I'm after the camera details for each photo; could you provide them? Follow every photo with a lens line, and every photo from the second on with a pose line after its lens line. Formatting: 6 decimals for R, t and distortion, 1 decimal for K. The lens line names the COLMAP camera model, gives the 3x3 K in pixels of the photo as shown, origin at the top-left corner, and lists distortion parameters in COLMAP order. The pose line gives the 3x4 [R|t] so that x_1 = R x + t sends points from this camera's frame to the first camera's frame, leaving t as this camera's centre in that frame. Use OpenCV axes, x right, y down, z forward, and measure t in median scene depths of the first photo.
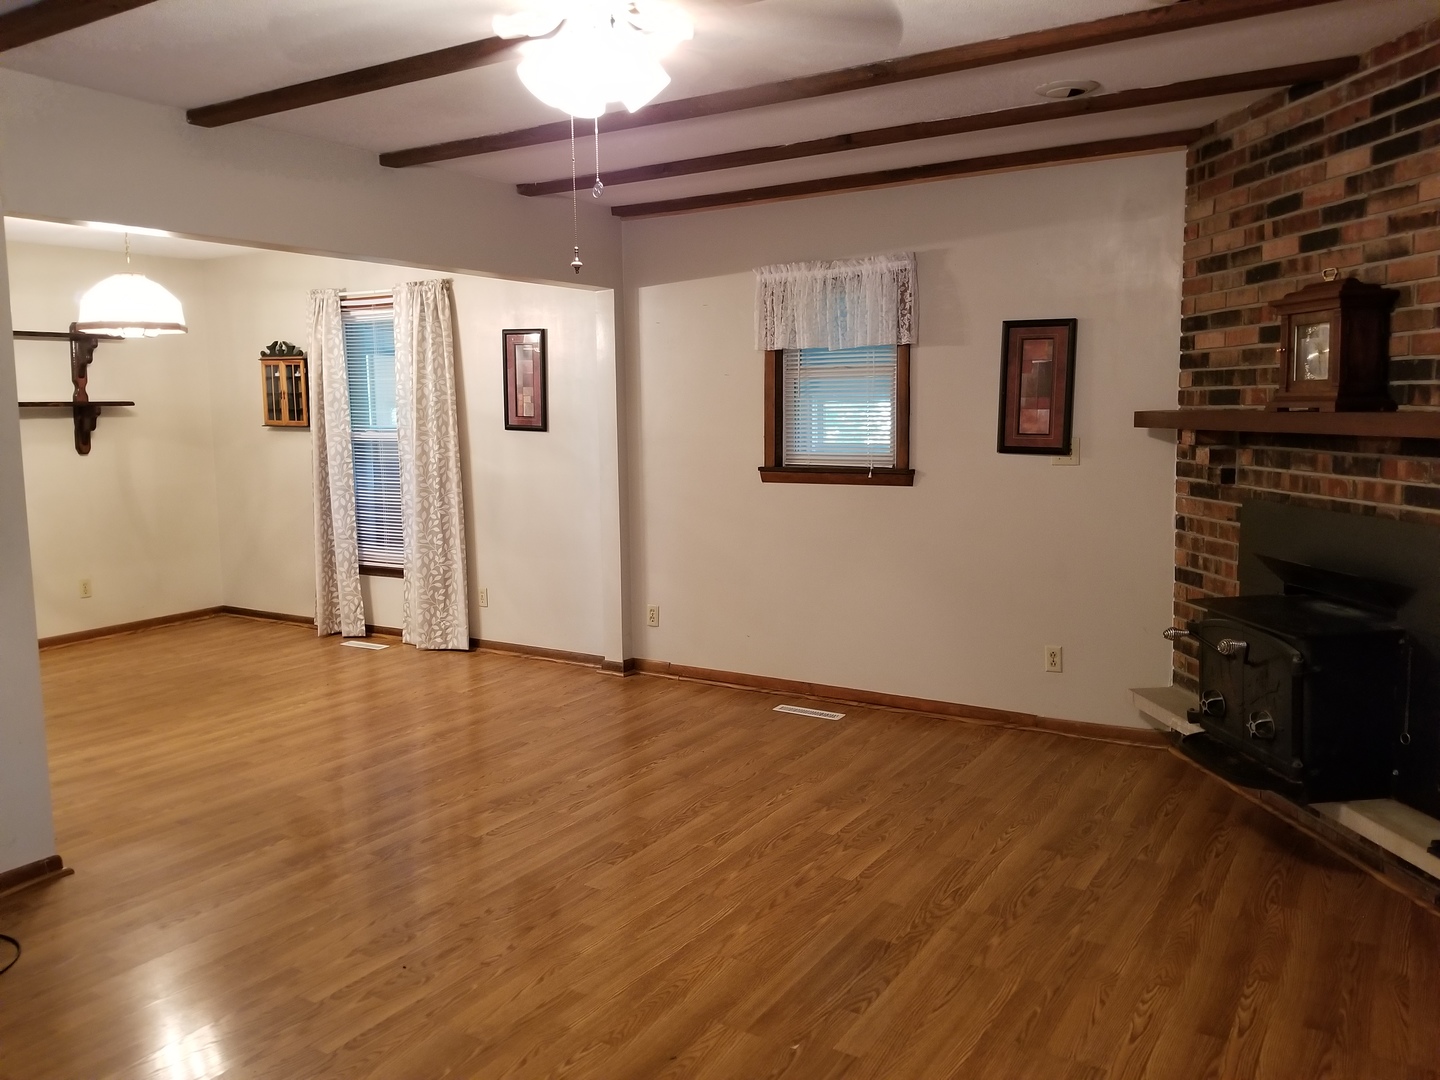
lens RADIAL K [[1167.4, 0, 716.1], [0, 1167.4, 517.2], [0, 0, 1]] dist [0.088089, -0.133997]
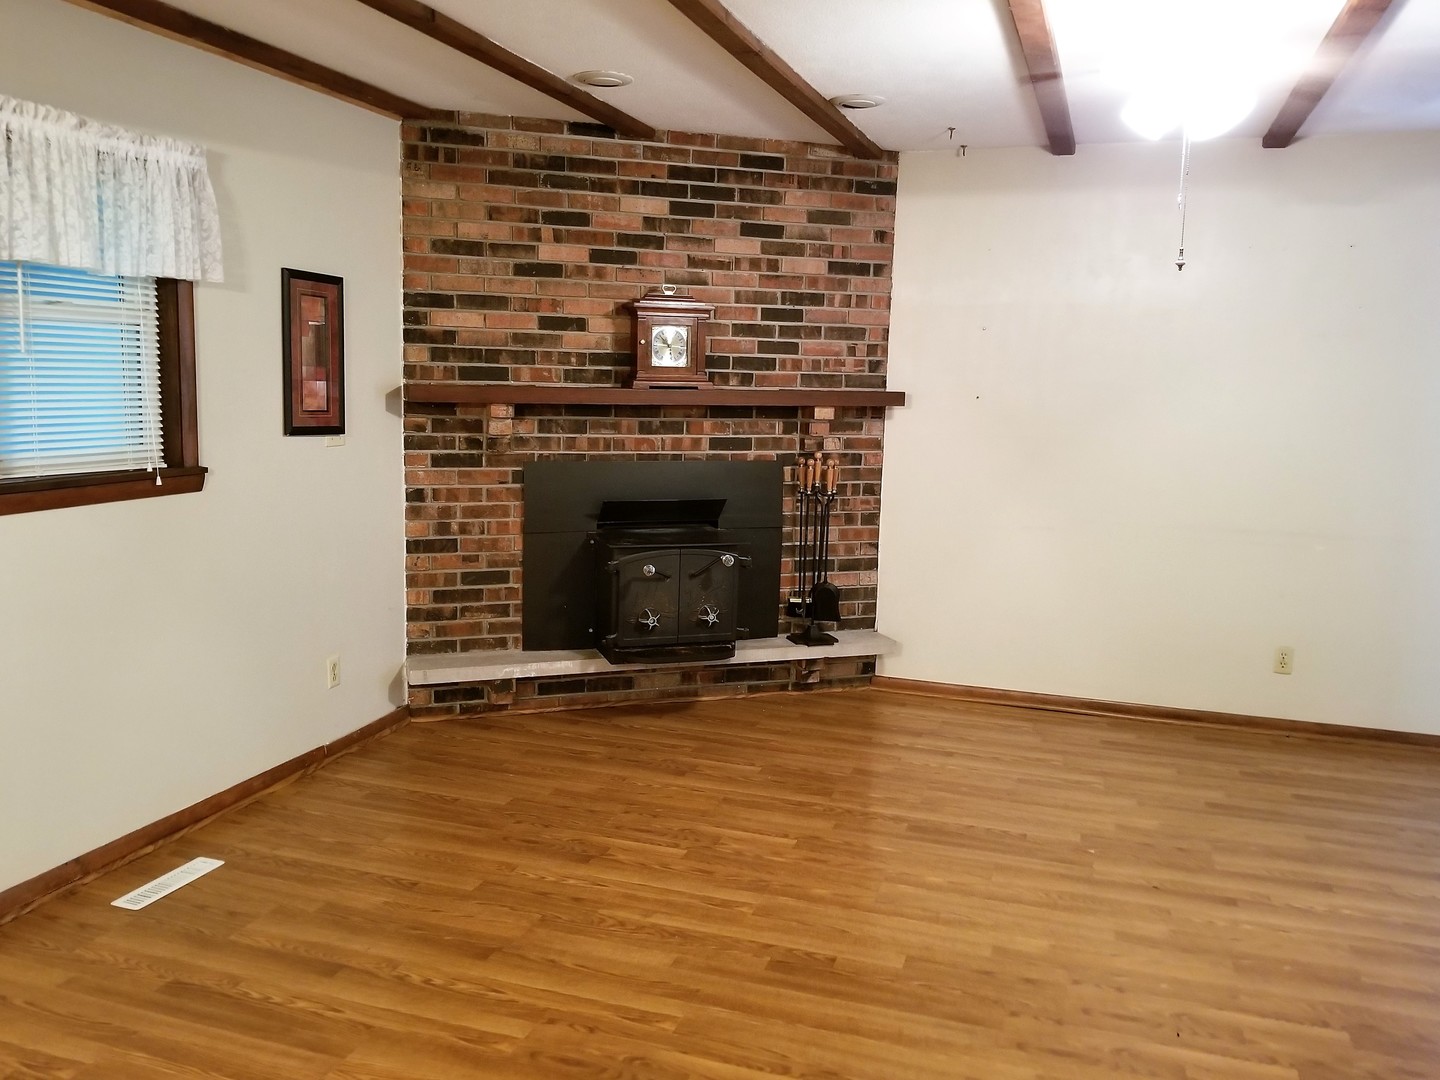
lens RADIAL K [[1167.4, 0, 716.1], [0, 1167.4, 517.2], [0, 0, 1]] dist [0.088089, -0.133997]
pose [[-0.242210, -0.108679, 0.964118, -0.712527], [0.076603, 0.988462, 0.130668, -0.098214], [-0.967195, 0.105503, -0.231090, 1.089045]]
